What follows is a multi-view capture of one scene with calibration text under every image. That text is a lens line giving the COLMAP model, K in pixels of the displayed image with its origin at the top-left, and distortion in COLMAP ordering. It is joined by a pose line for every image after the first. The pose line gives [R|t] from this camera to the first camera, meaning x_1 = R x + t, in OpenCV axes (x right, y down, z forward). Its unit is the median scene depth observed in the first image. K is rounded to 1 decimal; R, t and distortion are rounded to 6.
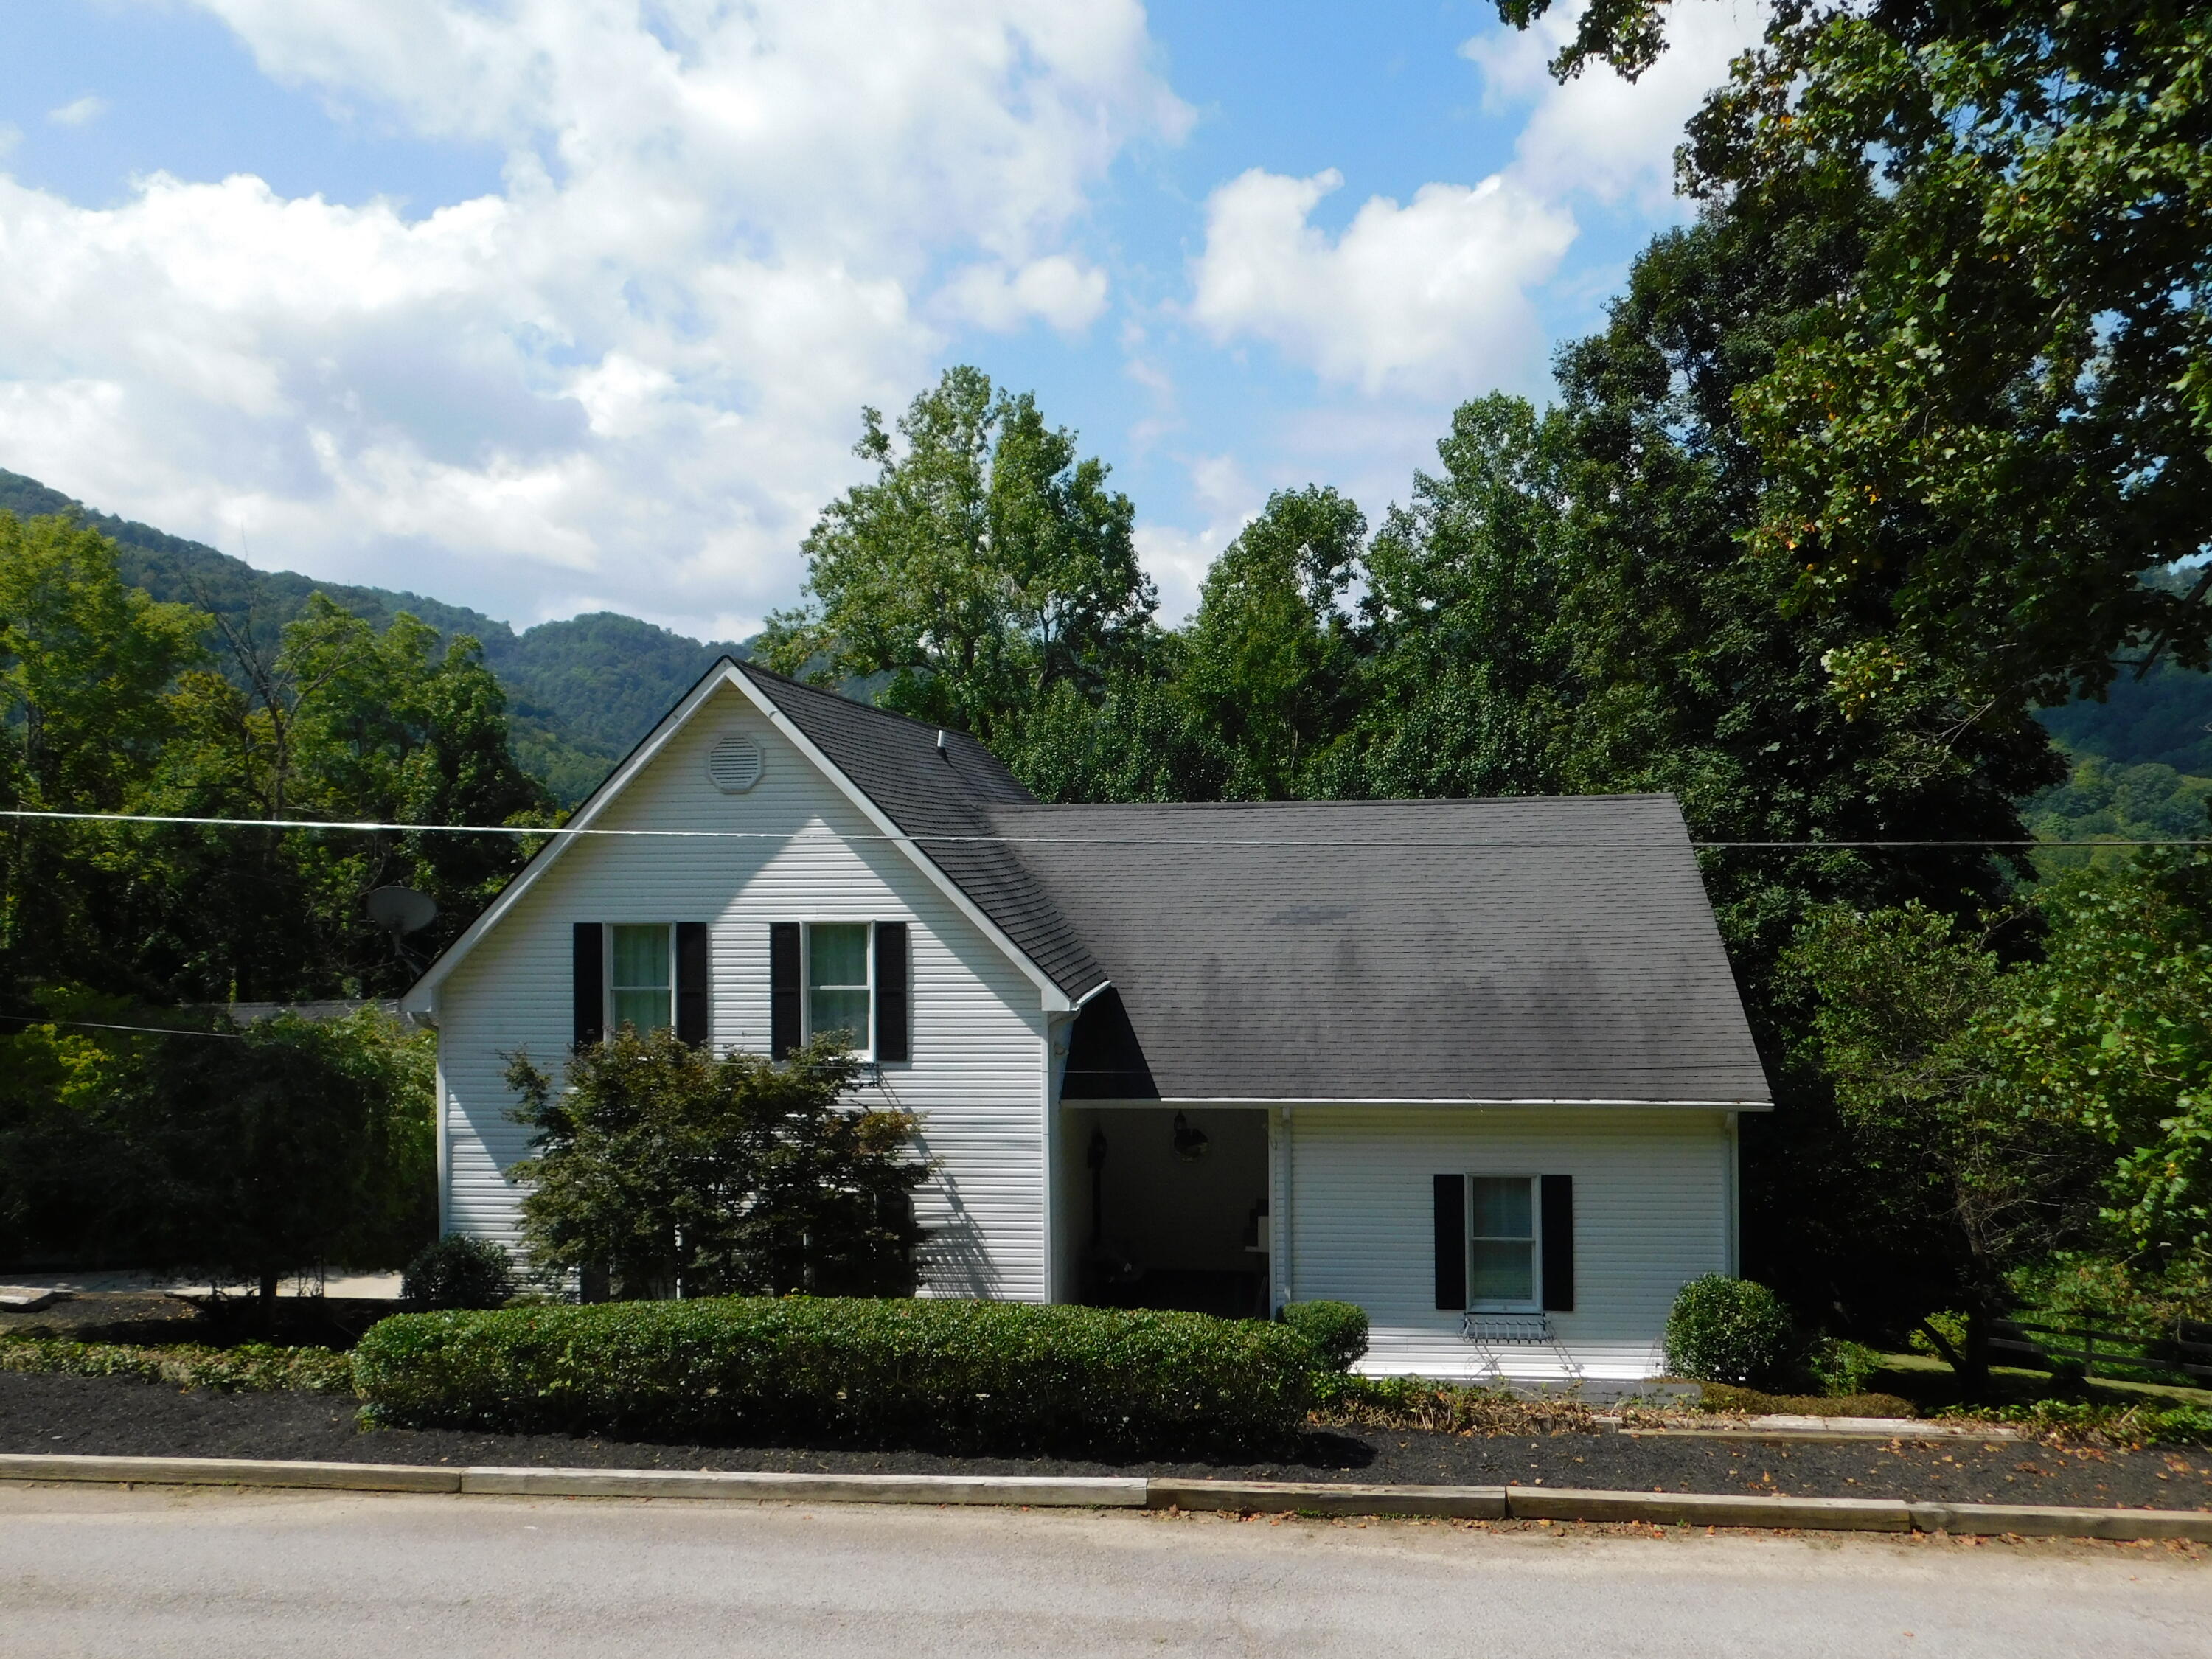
lens RADIAL K [[1825.0, 0, 1106.0], [0, 1825.0, 829.5], [0, 0, 1]] dist [-0.000528, 0.002441]
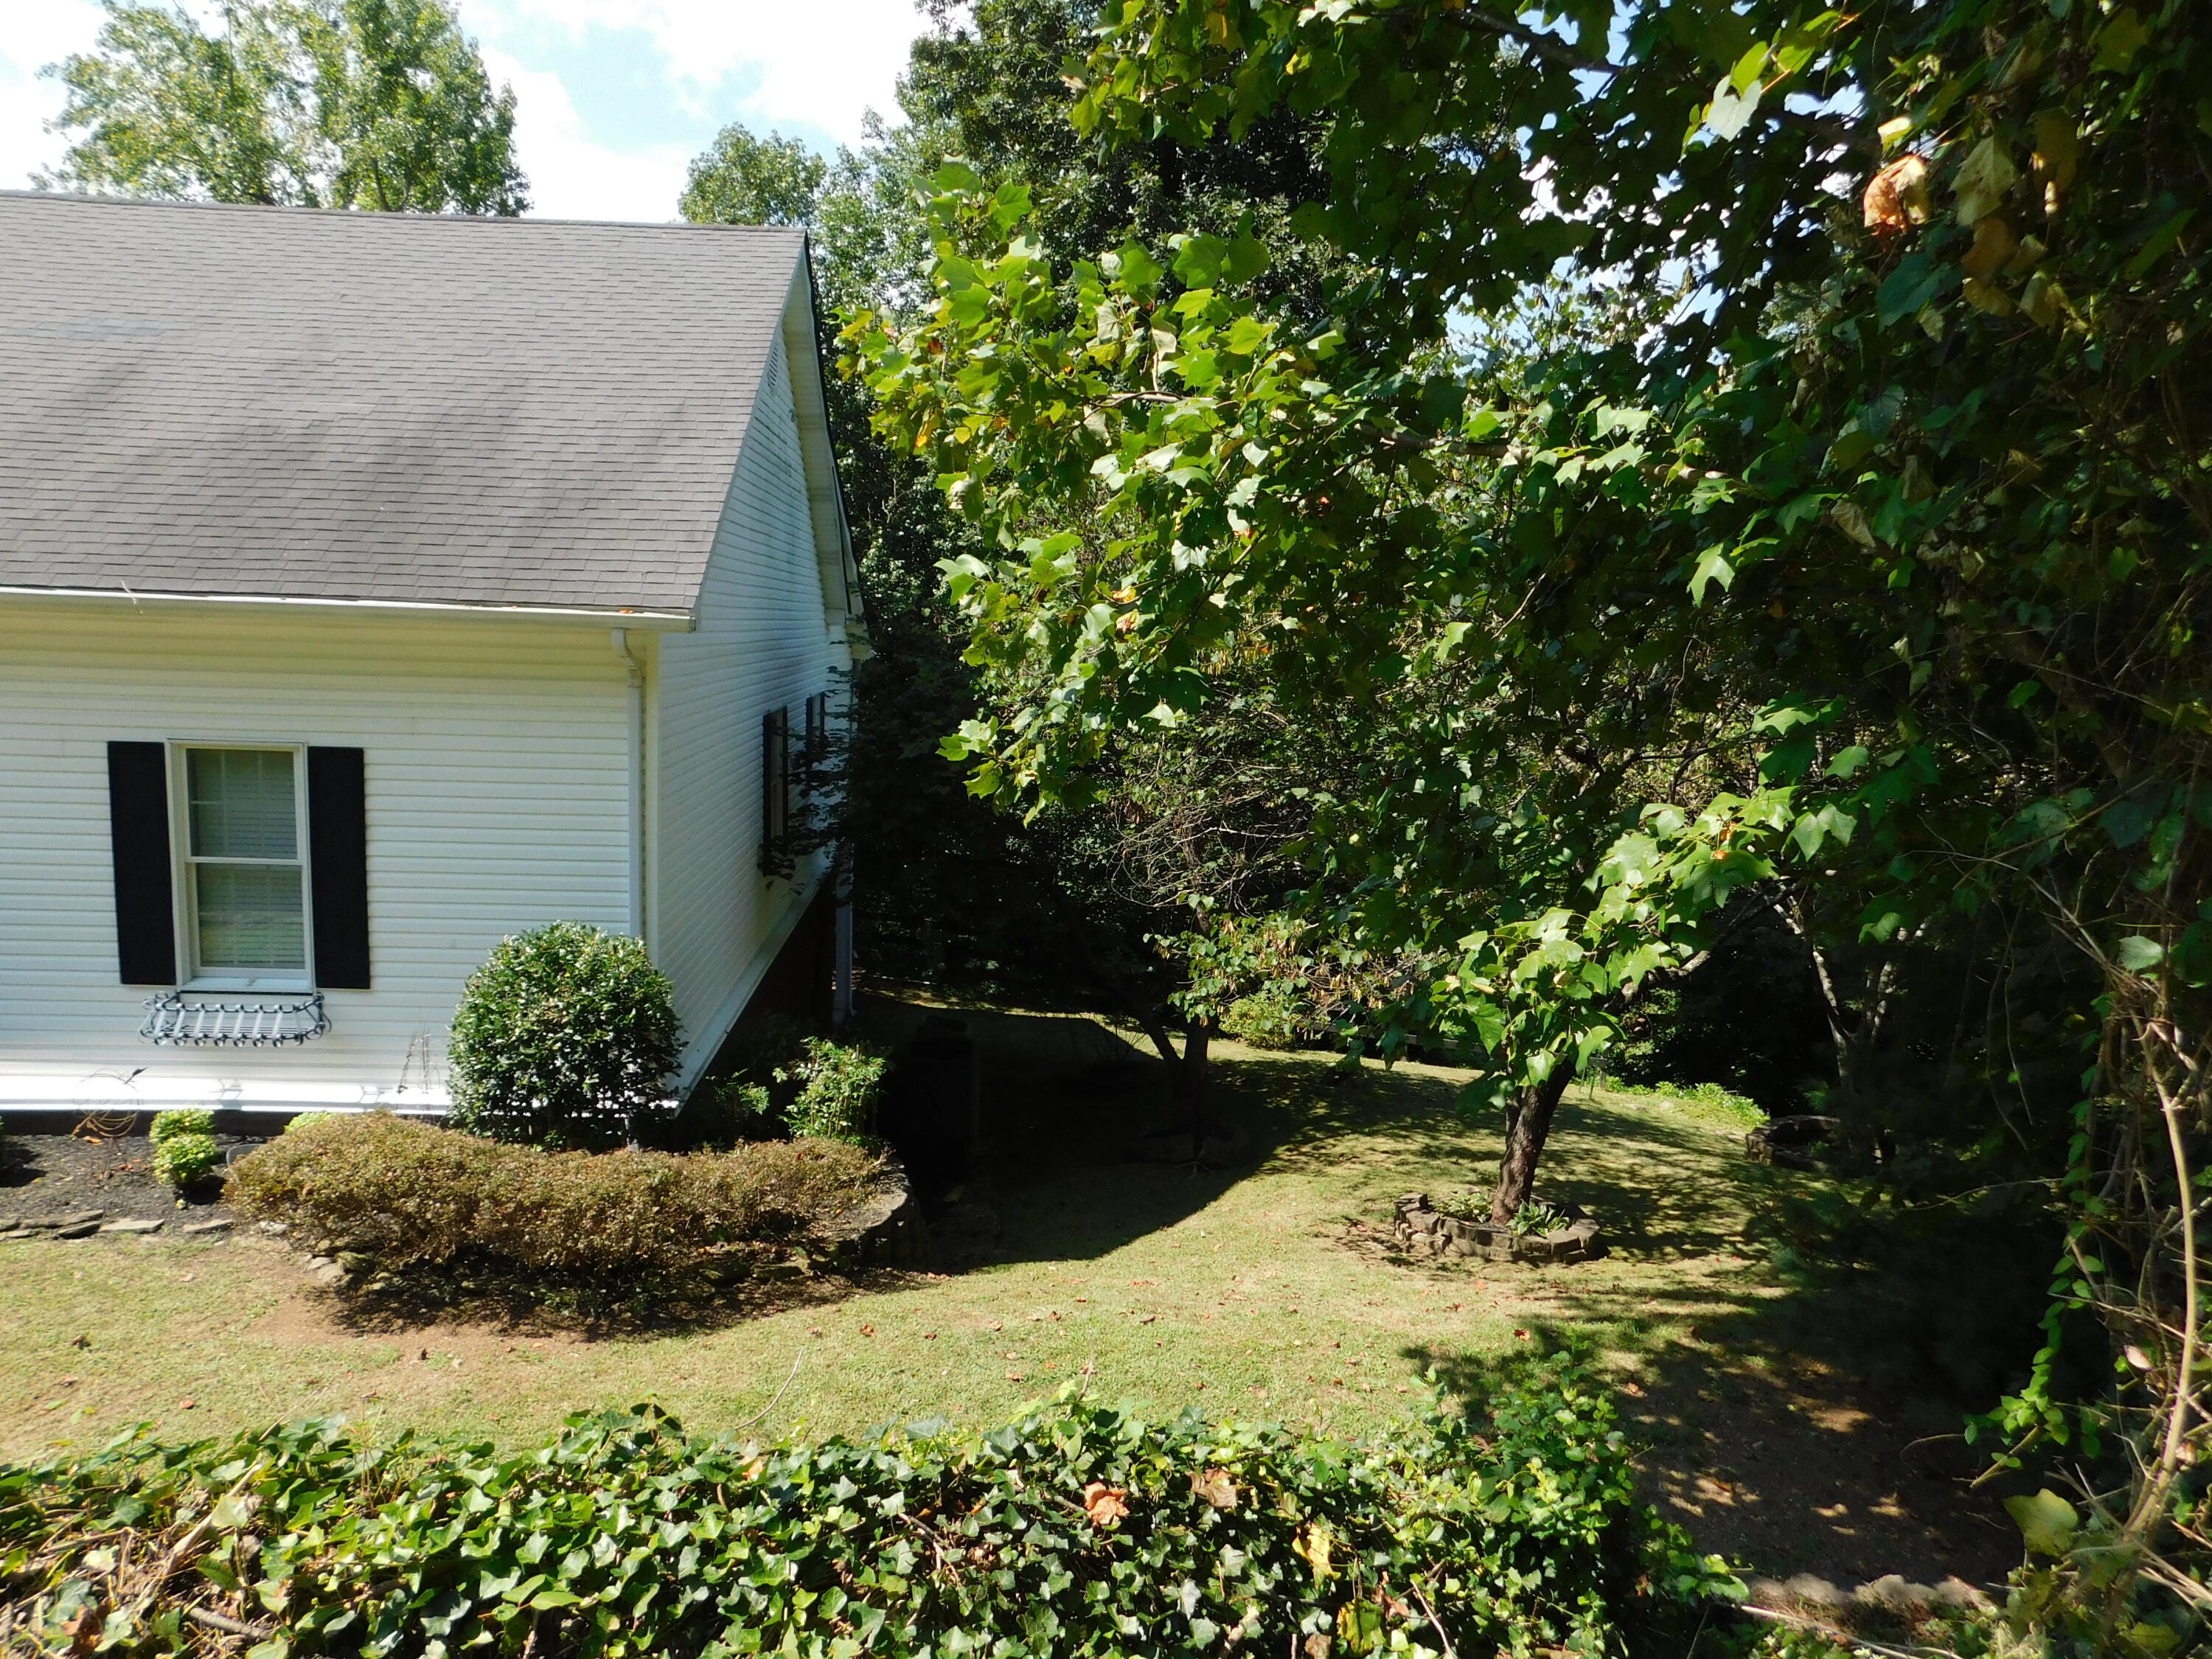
lens RADIAL K [[1439.0, 0, 1123.5], [0, 1439.0, 830.9], [0, 0, 1]] dist [-0.083733, 0.061511]
pose [[0.978312, 0.023254, 0.205826, 0.391524], [-0.053969, 0.987973, 0.144901, 0.140161], [-0.199981, -0.152867, 0.967801, 0.540571]]
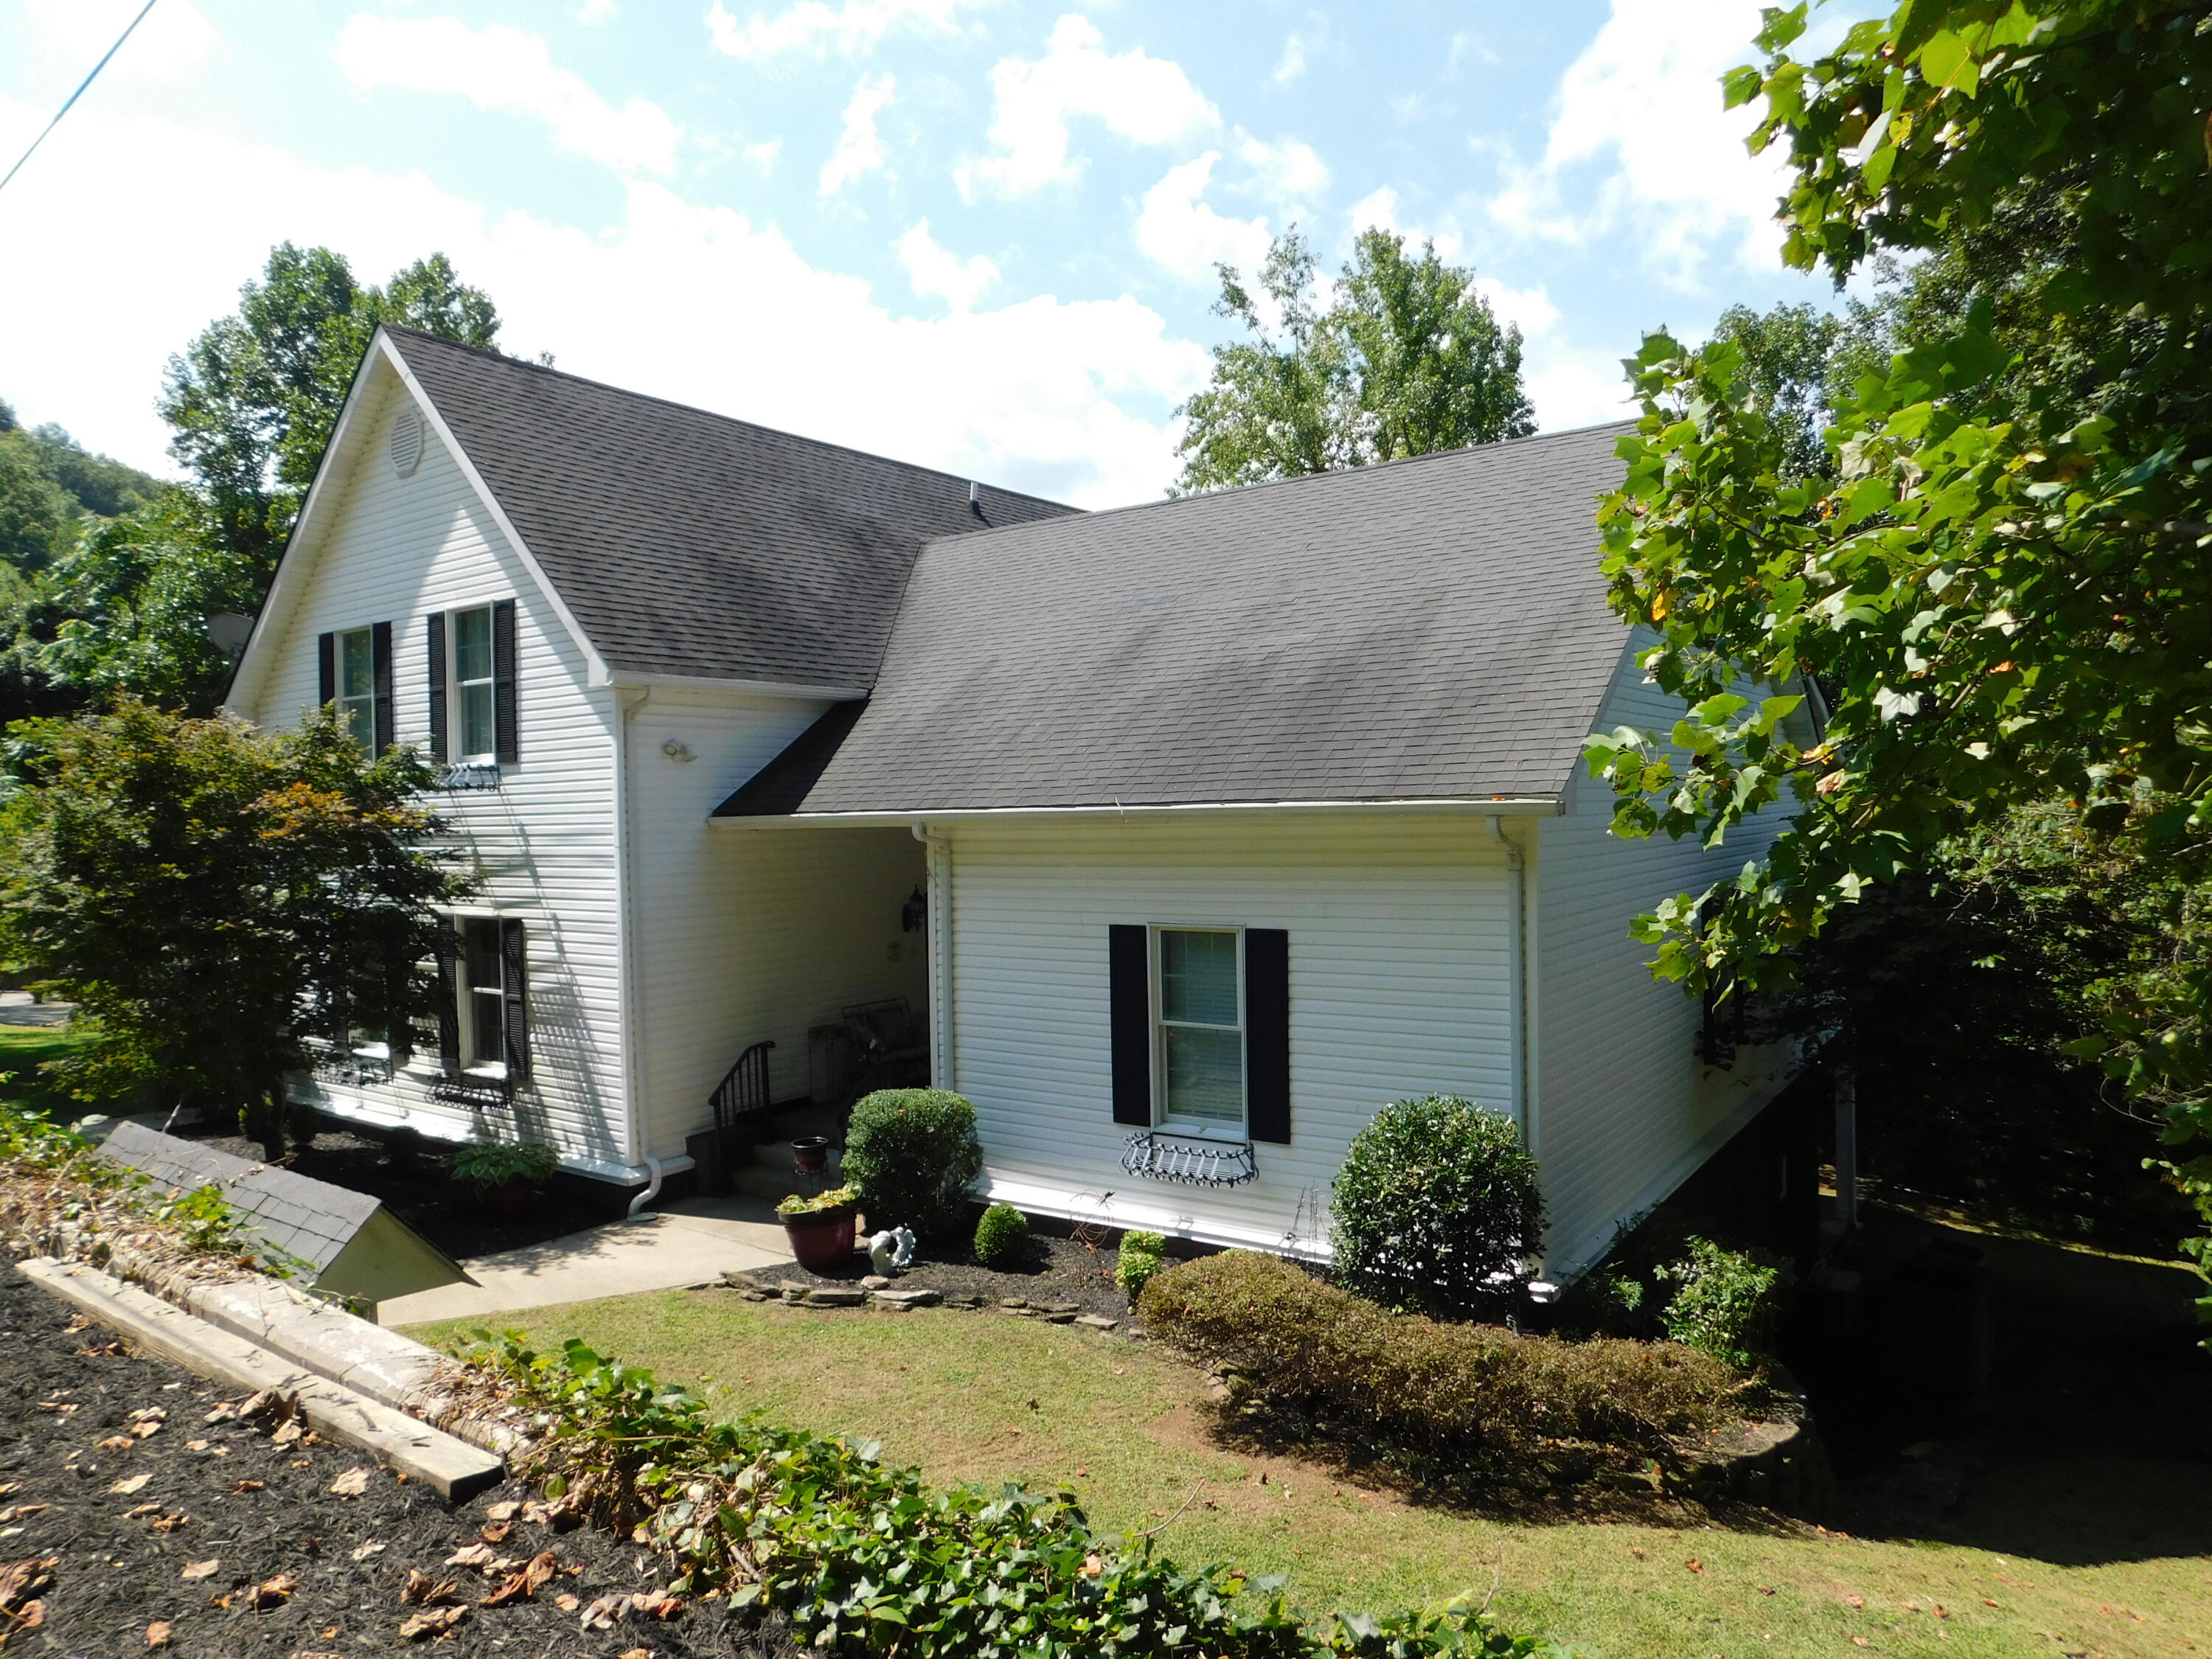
lens RADIAL K [[1439.0, 0, 1123.5], [0, 1439.0, 830.9], [0, 0, 1]] dist [-0.083733, 0.061511]
pose [[0.878843, -0.000102, -0.477112, 0.440721], [0.016337, 0.999420, 0.029880, 0.139669], [0.476832, -0.034054, 0.878334, 0.541428]]
